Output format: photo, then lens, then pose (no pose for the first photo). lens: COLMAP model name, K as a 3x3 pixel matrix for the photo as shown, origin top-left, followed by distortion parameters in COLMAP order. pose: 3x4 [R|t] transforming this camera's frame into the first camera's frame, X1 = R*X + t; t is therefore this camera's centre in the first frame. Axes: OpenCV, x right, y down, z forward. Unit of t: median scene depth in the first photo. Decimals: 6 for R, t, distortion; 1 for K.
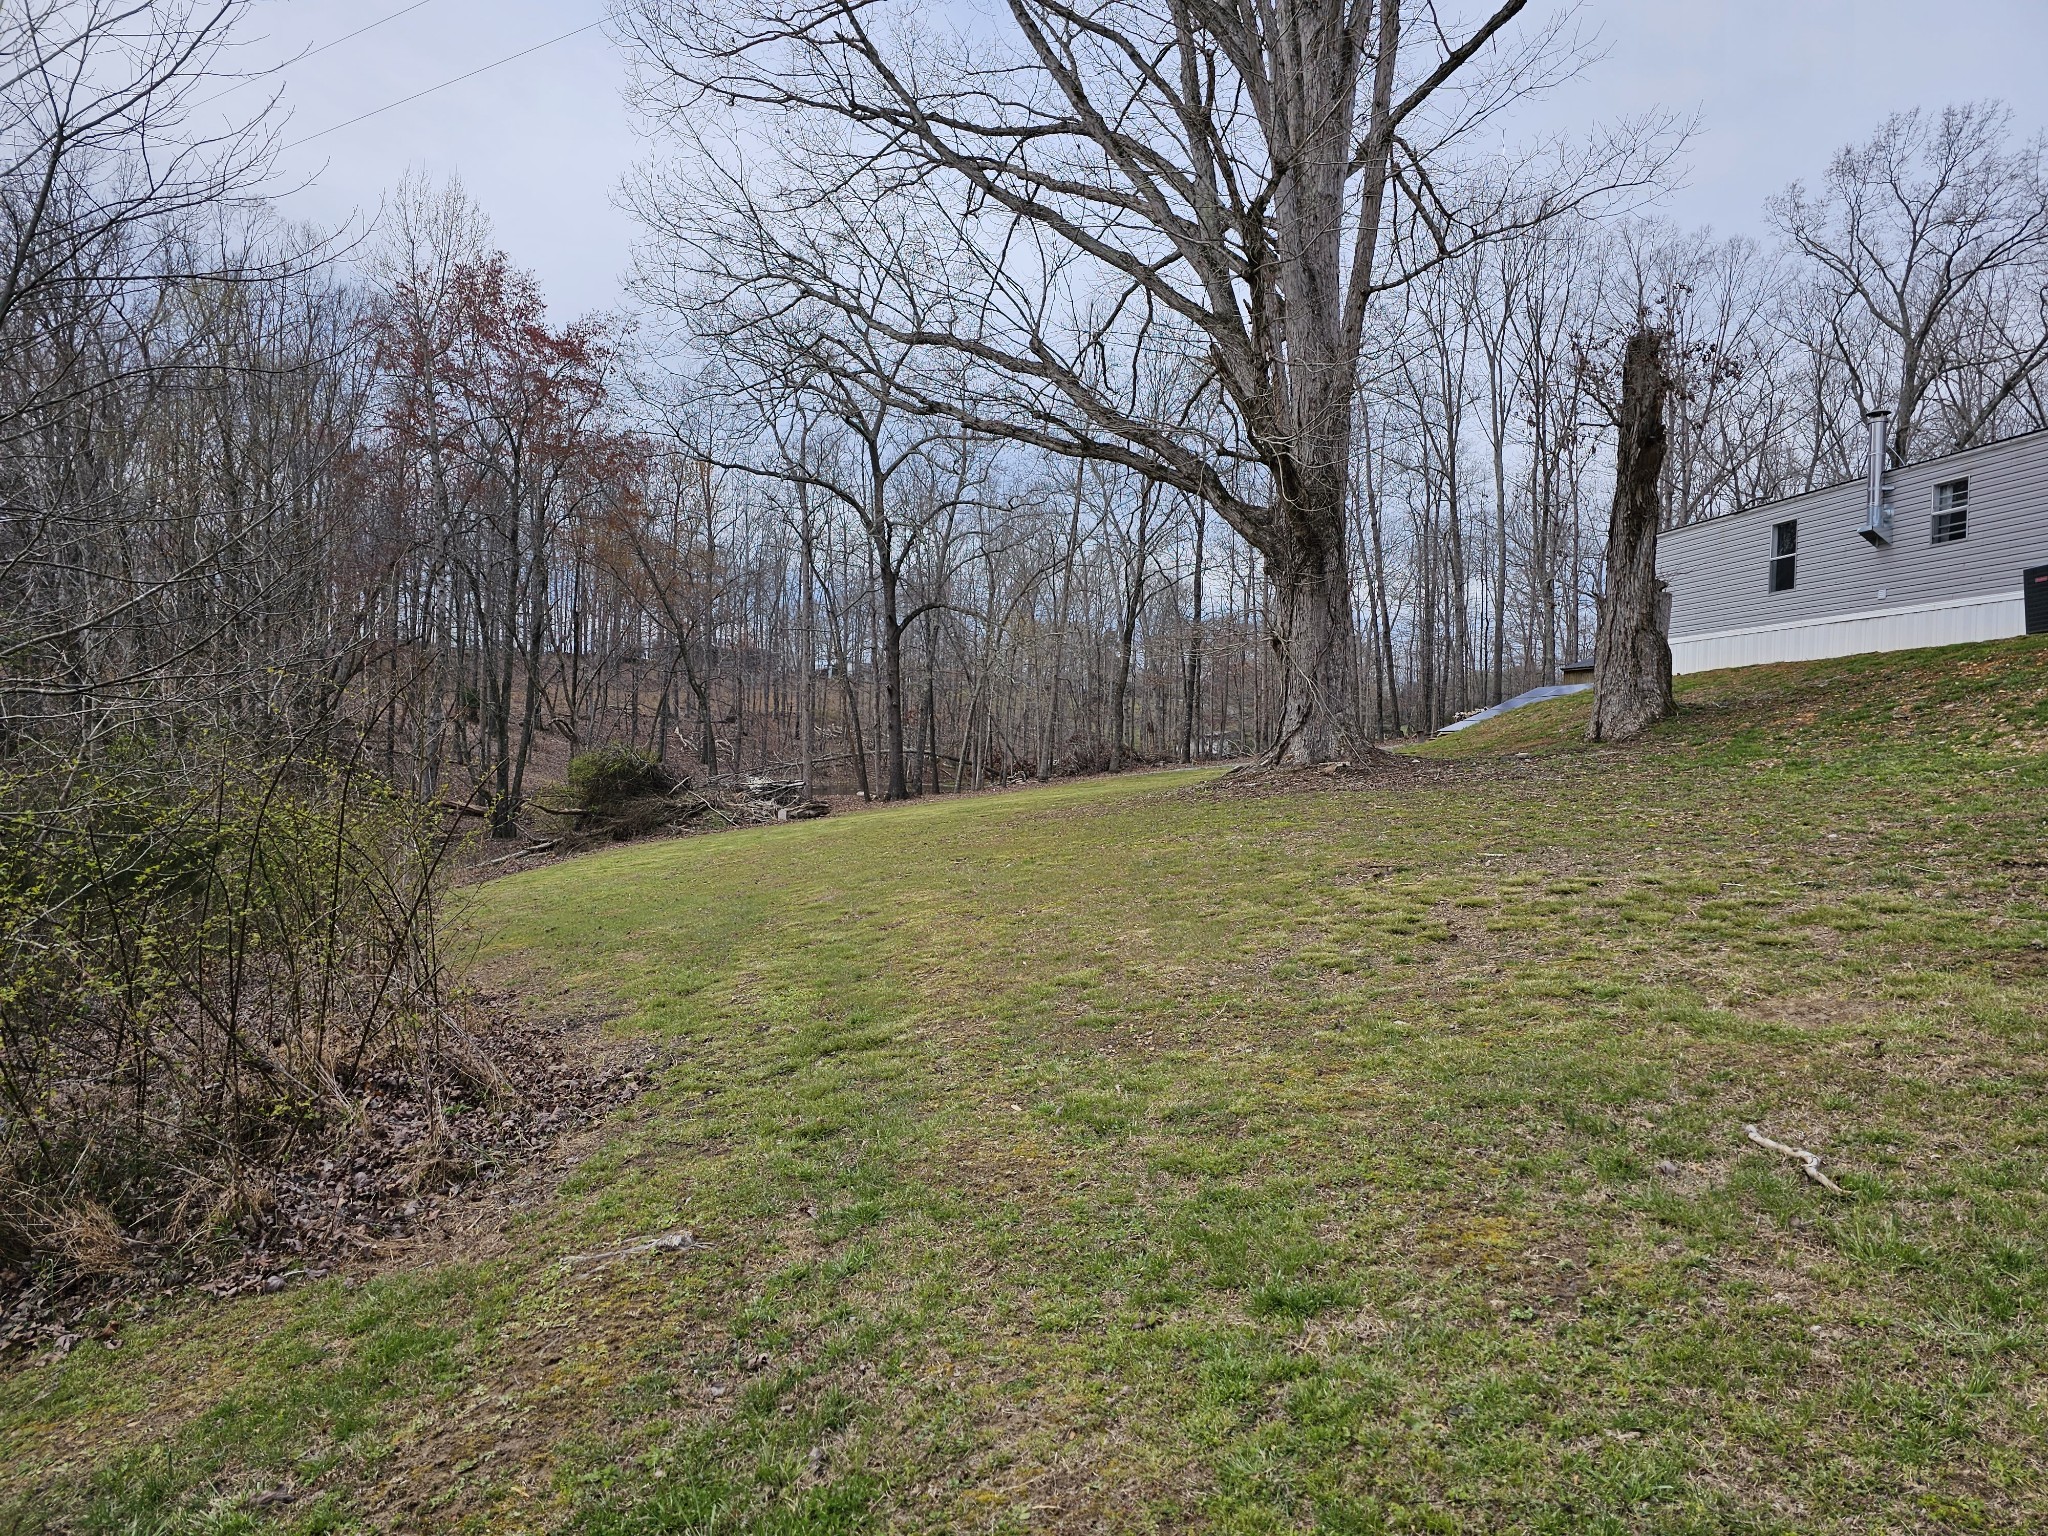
lens RADIAL K [[1365.3, 0, 1022.5], [0, 1365.3, 737.9], [0, 0, 1]] dist [0.029750, -0.003126]
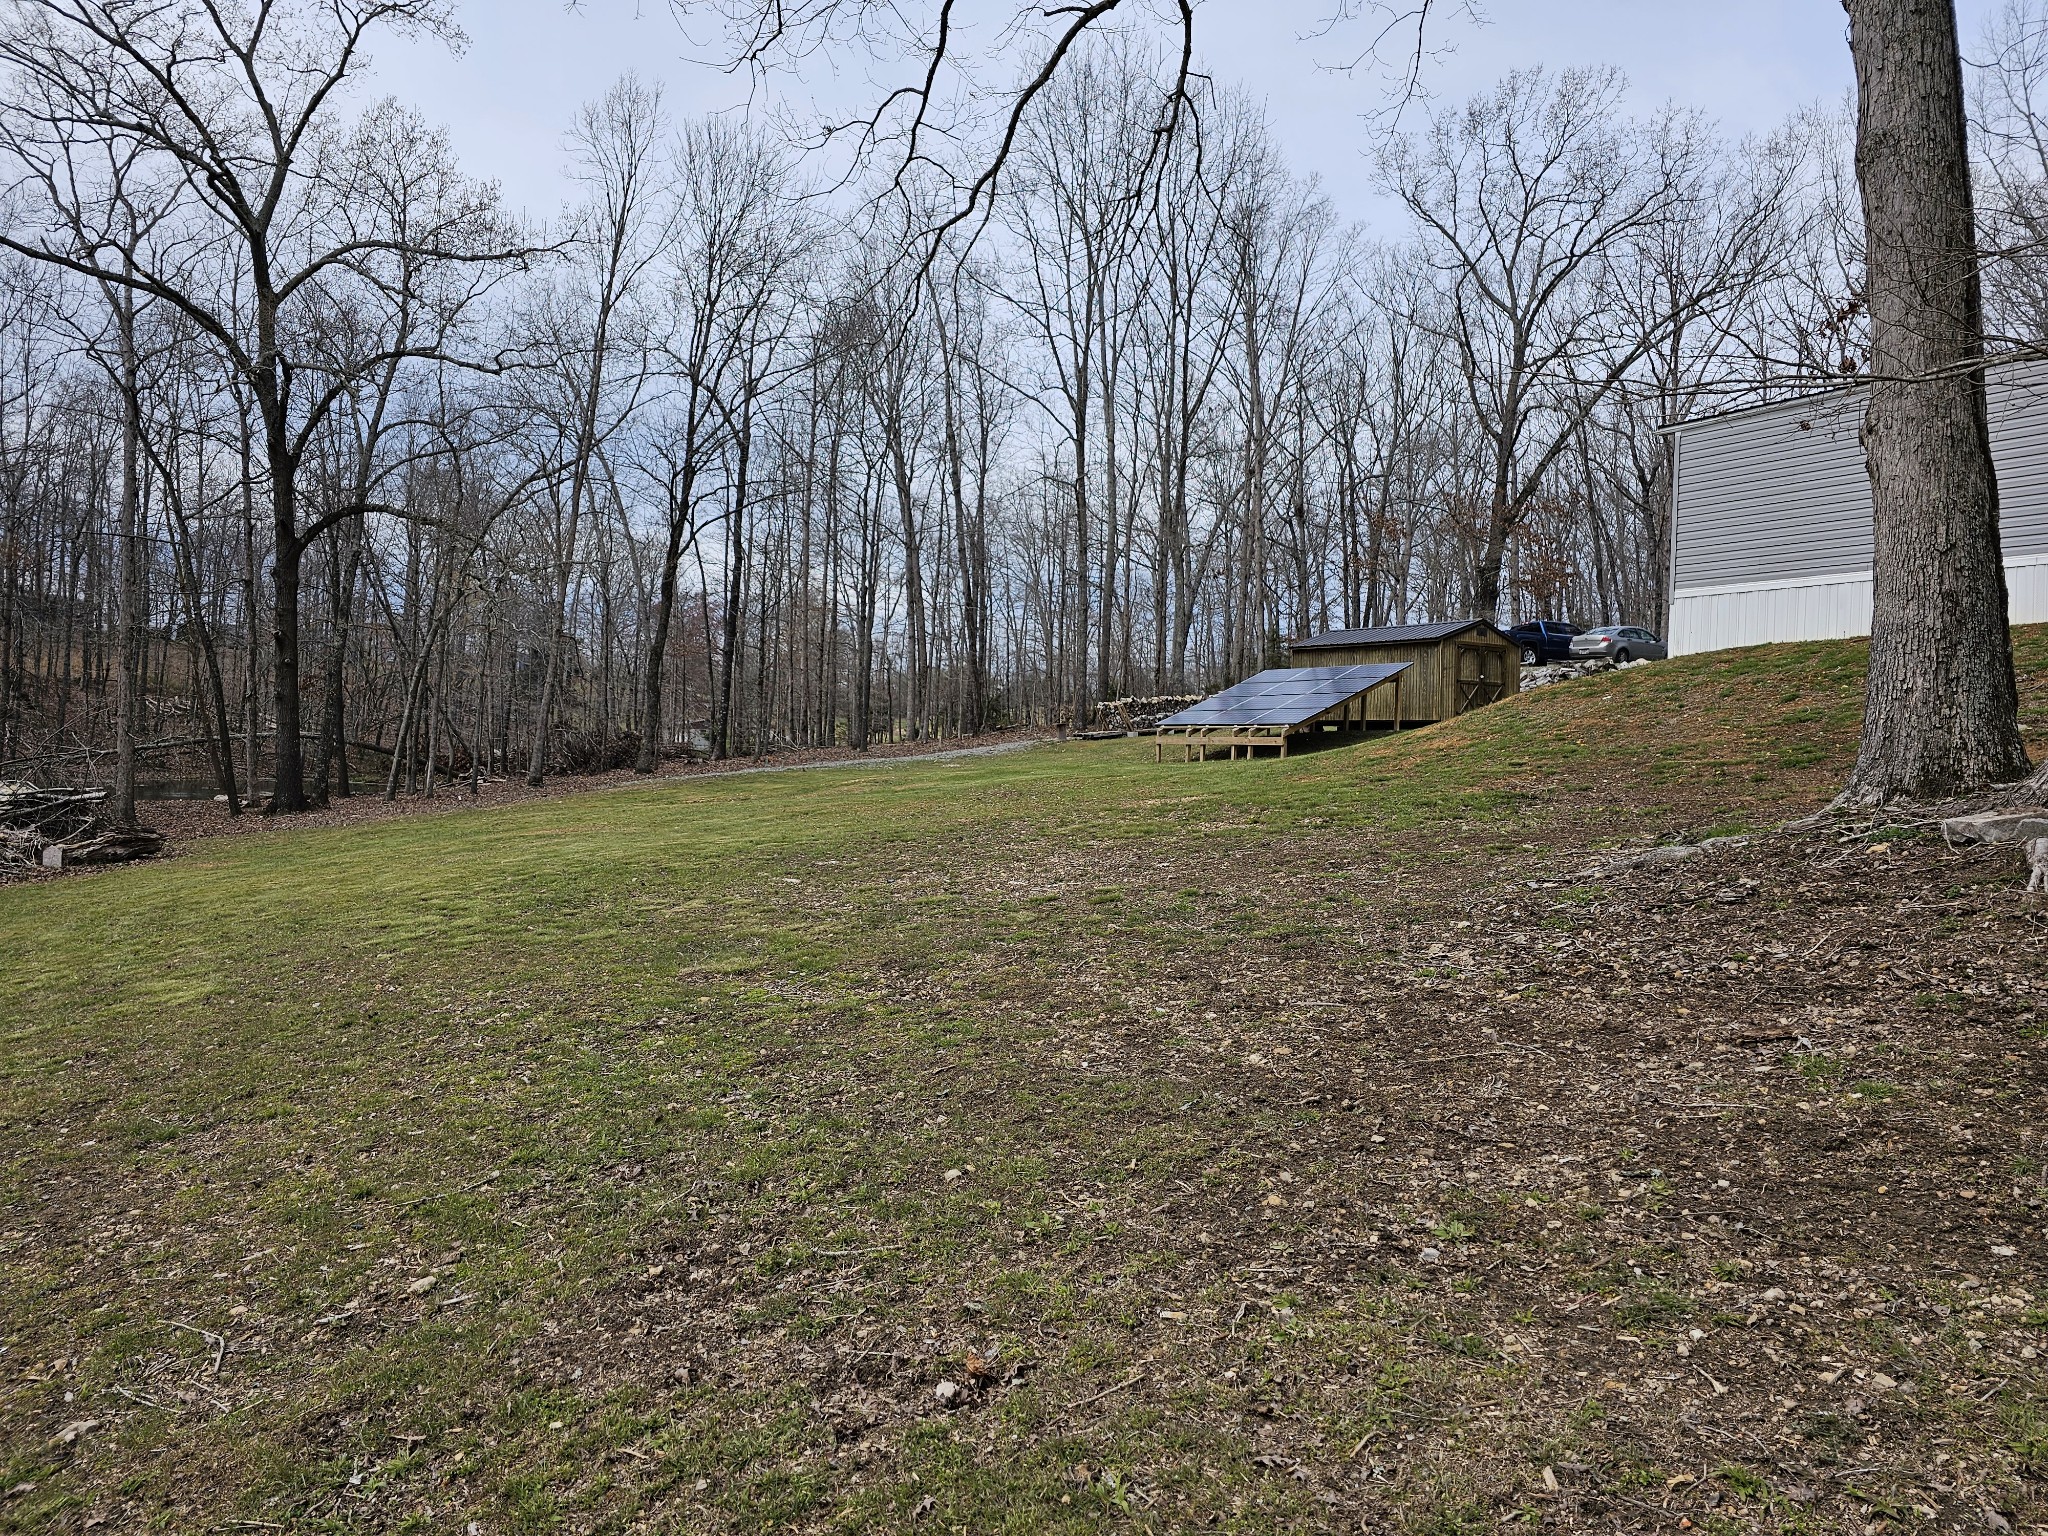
lens RADIAL K [[1365.3, 0, 1022.5], [0, 1365.3, 737.9], [0, 0, 1]] dist [0.029750, -0.003126]
pose [[0.916012, 0.018701, 0.400716, -0.036708], [-0.021747, 0.999759, 0.003054, 0.001116], [-0.400562, -0.011512, 0.916197, 0.273290]]
